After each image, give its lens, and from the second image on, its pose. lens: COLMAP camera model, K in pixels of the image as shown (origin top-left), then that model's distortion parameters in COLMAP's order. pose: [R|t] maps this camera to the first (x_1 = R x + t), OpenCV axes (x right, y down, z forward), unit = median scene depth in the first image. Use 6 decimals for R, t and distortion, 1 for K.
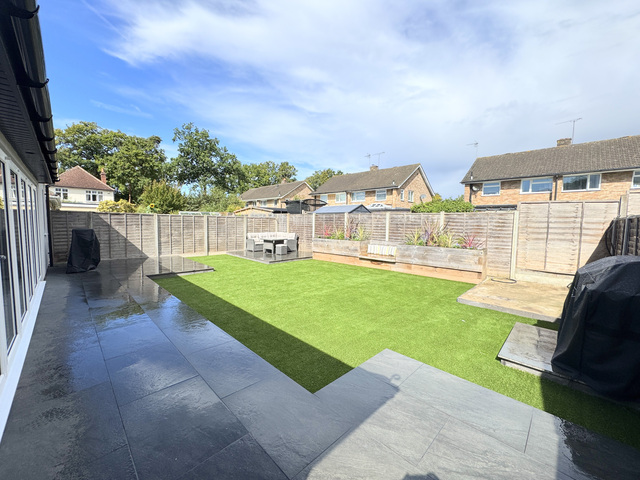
lens RADIAL K [[254.1, 0, 318.9], [0, 254.1, 242.3], [0, 0, 1]] dist [-0.001998, 0.000199]
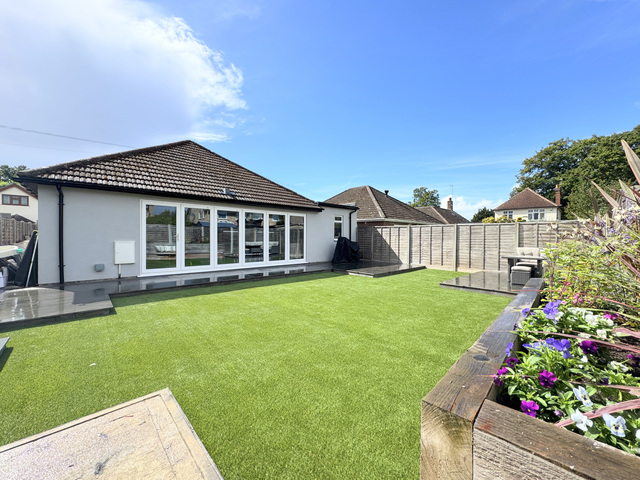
lens RADIAL K [[254.1, 0, 319.4], [0, 254.1, 240.6], [0, 0, 1]] dist [-0.001998, 0.000199]
pose [[-0.028911, -0.007134, -0.999557, 0.143501], [-0.086288, 0.996260, -0.004614, -0.002266], [0.995851, 0.086117, -0.029418, 0.197866]]
